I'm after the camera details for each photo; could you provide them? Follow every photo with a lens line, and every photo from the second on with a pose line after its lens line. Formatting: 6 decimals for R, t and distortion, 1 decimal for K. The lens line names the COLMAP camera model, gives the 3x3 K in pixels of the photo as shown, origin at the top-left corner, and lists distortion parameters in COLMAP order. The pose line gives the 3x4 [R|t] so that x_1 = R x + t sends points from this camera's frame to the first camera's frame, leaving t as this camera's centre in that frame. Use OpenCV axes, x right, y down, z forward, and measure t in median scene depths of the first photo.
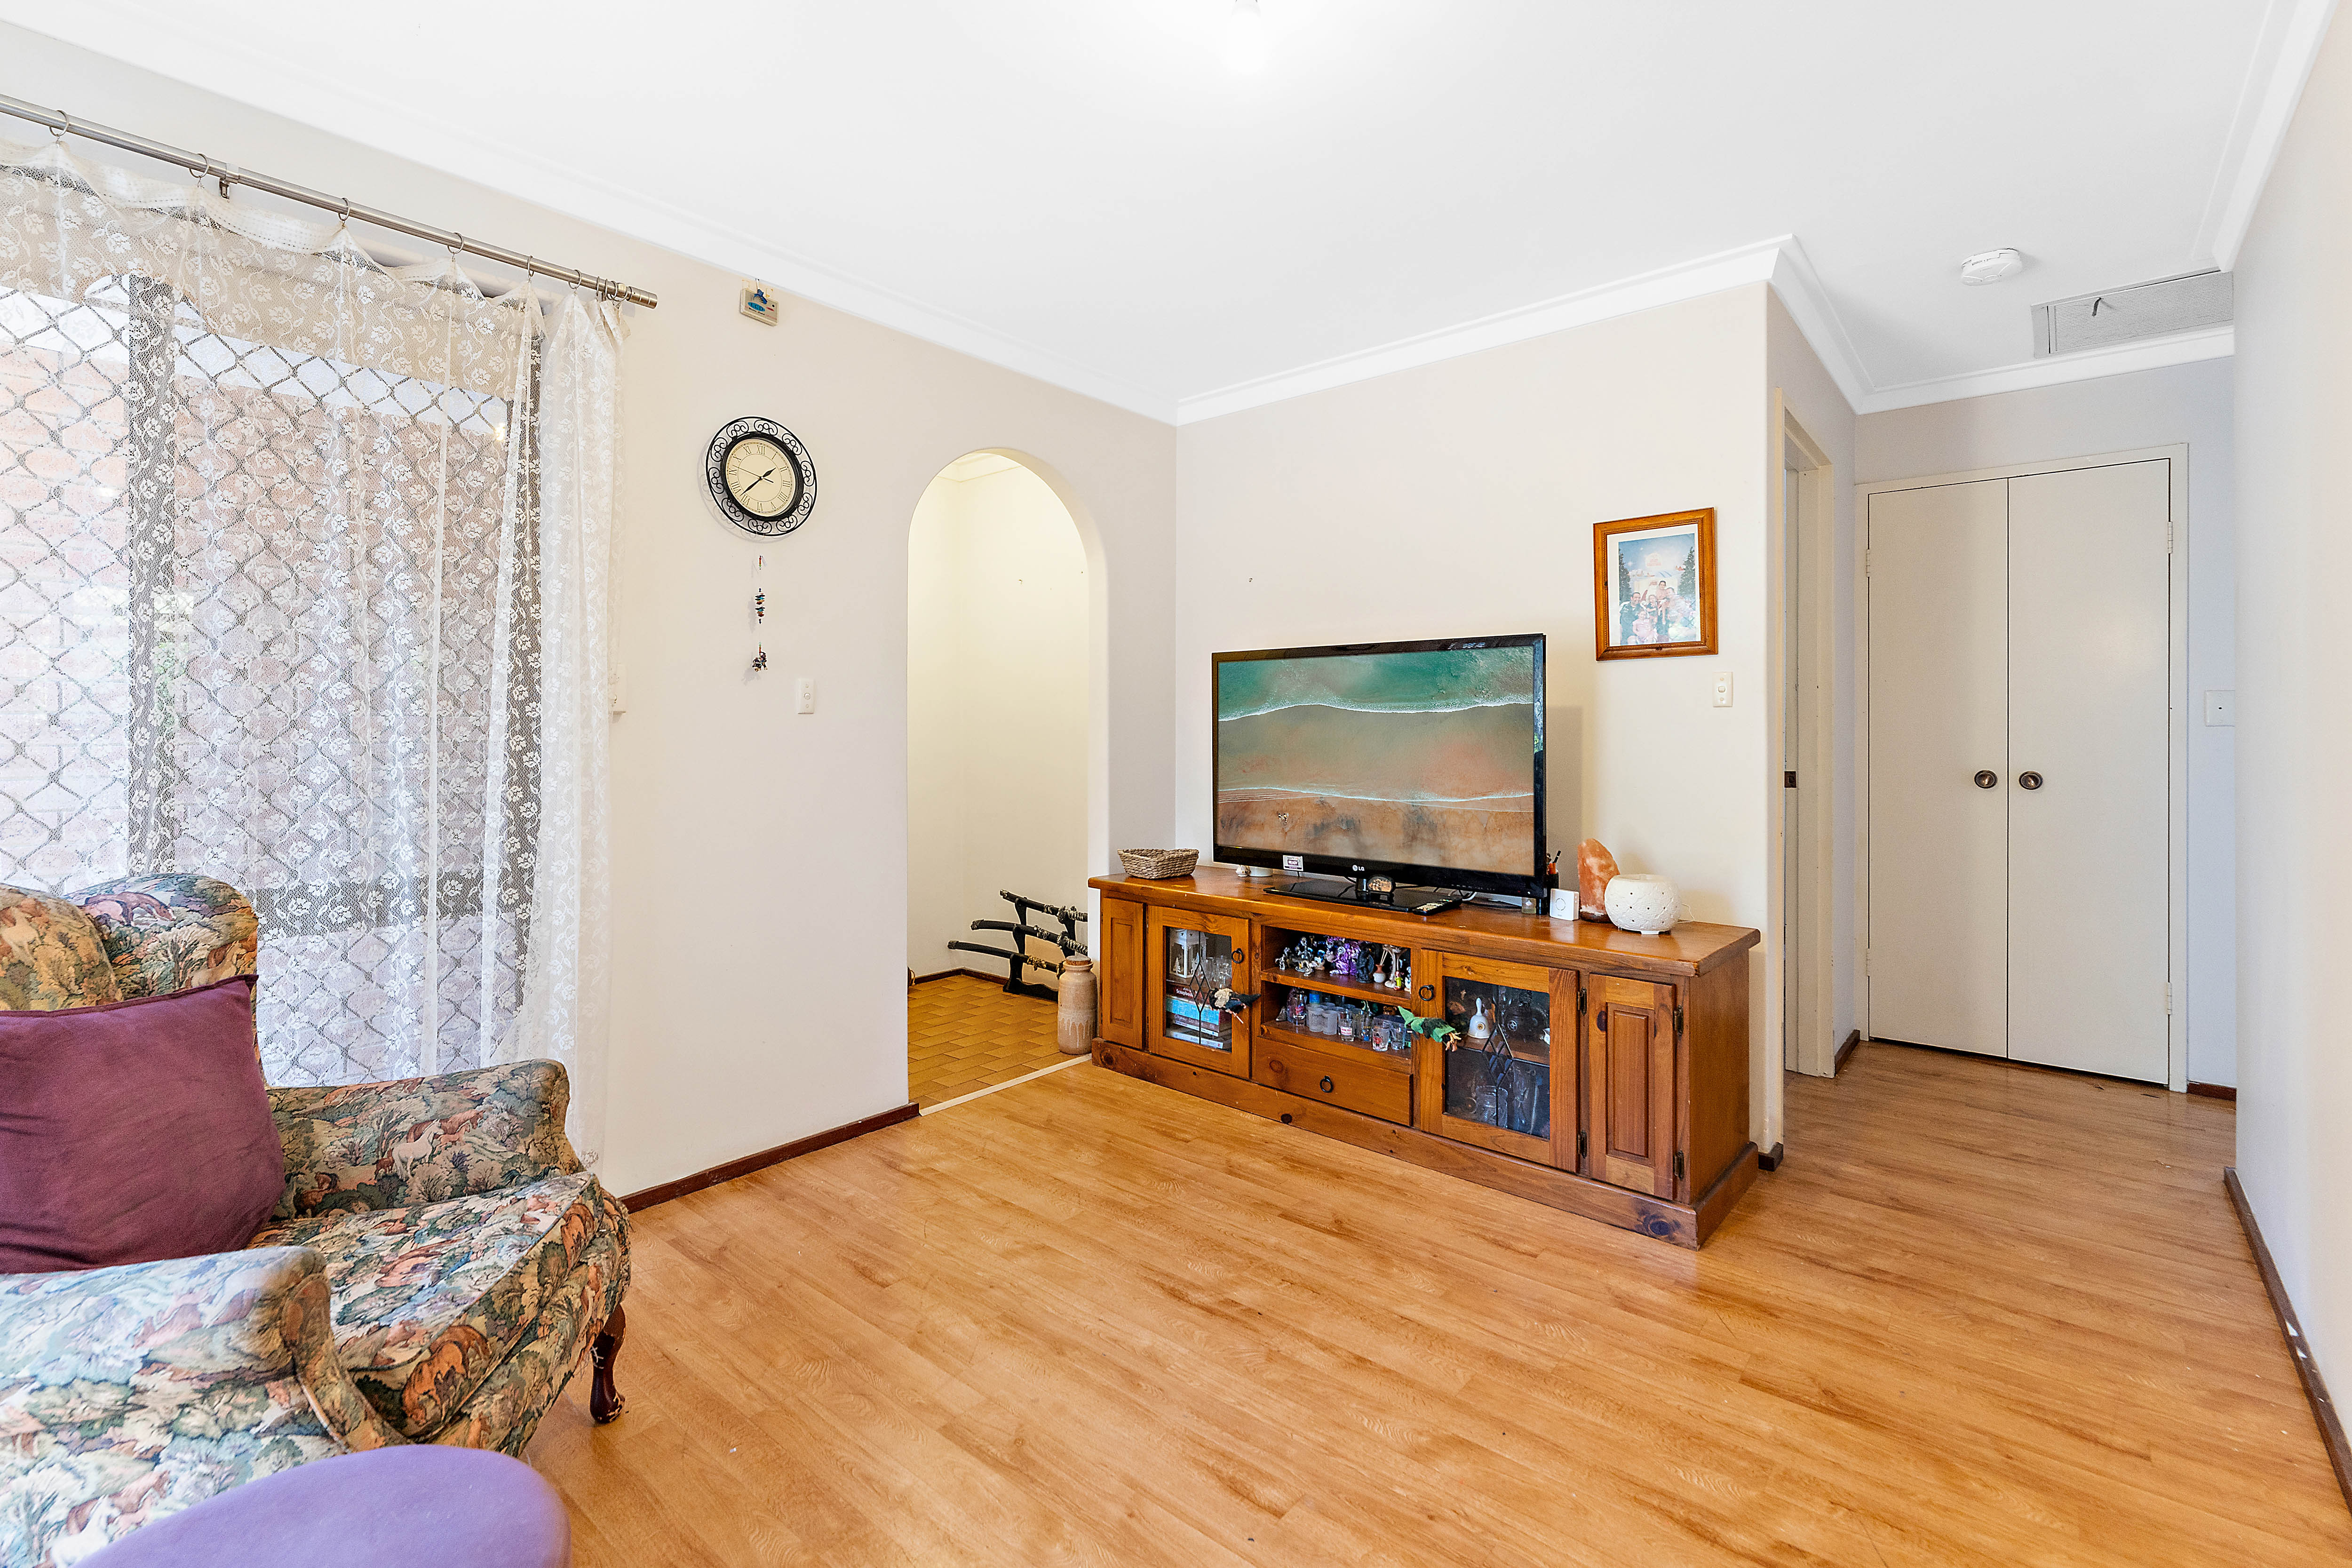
lens RADIAL K [[1034.2, 0, 1173.6], [0, 1034.2, 753.8], [0, 0, 1]] dist [-0.000971, -0.000769]
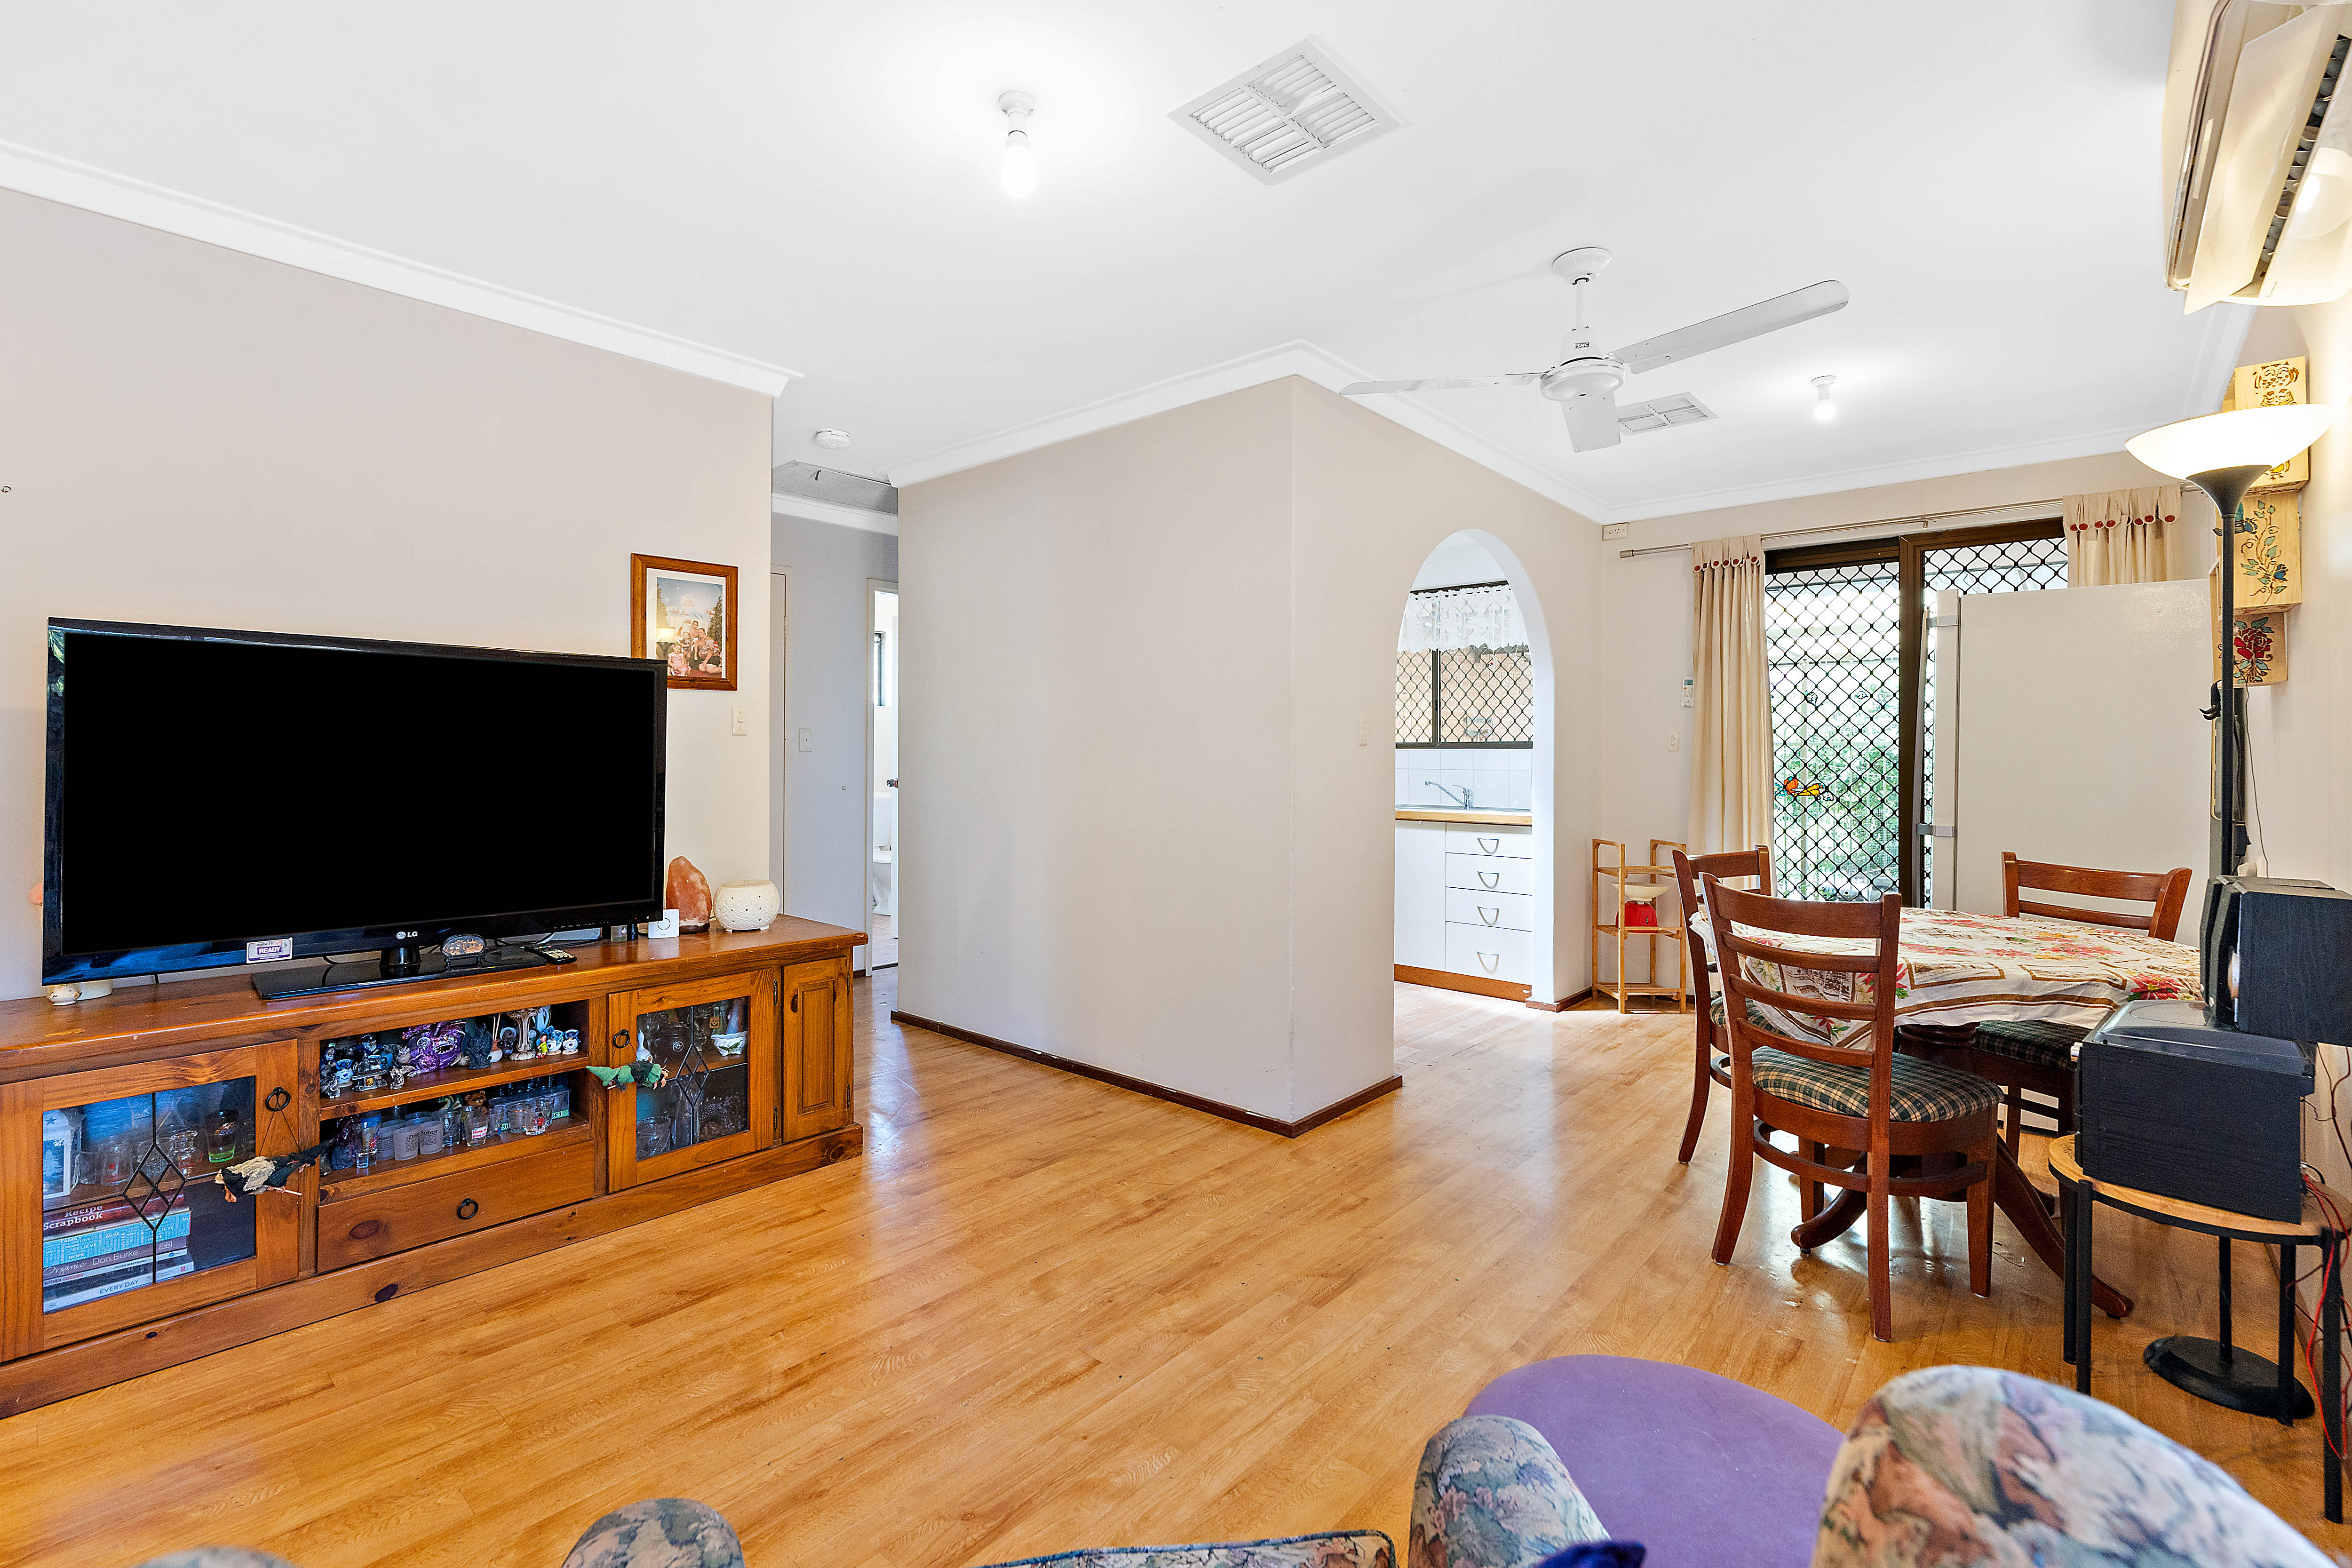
lens RADIAL K [[1034.2, 0, 1173.6], [0, 1034.2, 753.8], [0, 0, 1]] dist [-0.000971, -0.000769]
pose [[0.026519, -0.000210, 0.999648, -0.730263], [0.016032, 0.999871, -0.000215, -0.016794], [-0.999520, 0.016032, 0.026519, 0.523151]]
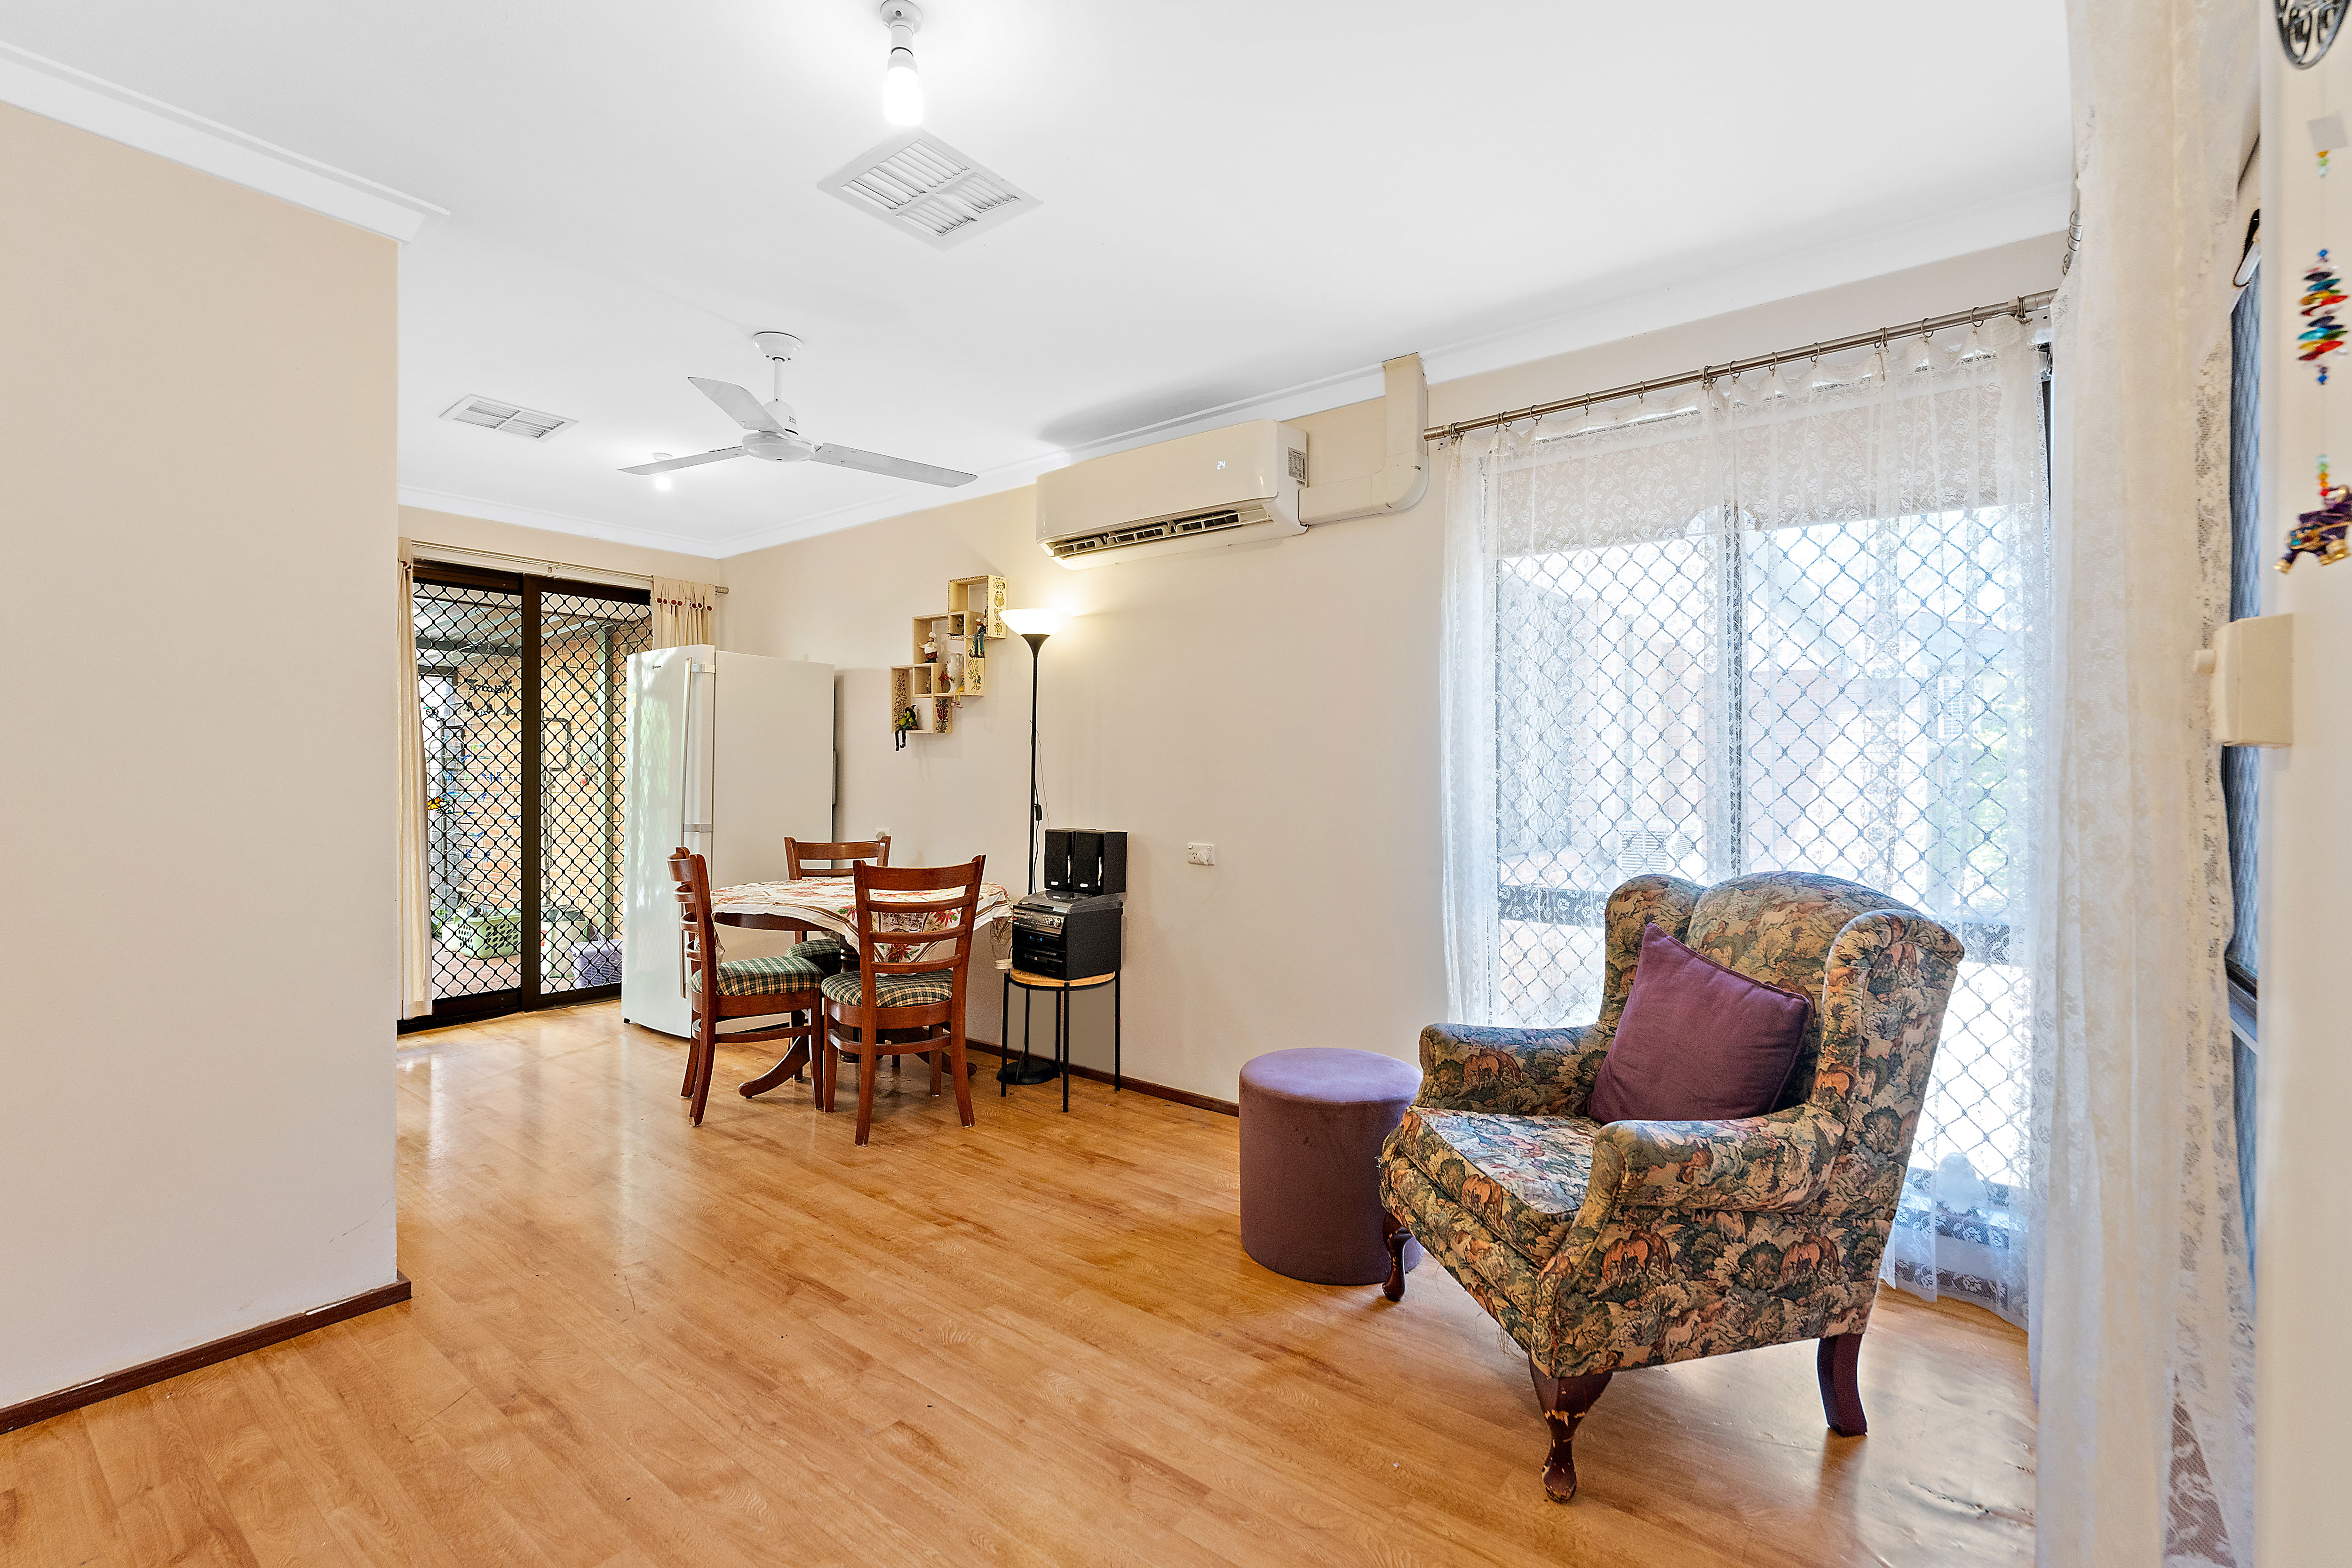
lens RADIAL K [[1029.6, 0, 1179.8], [0, 1029.6, 781.0], [0, 0, 1]] dist [-0.002541, -0.000437]
pose [[-0.999316, -0.004855, -0.036672, -0.109747], [-0.005814, 0.999643, 0.026085, -0.031393], [0.036533, 0.026281, -0.998987, 1.343120]]
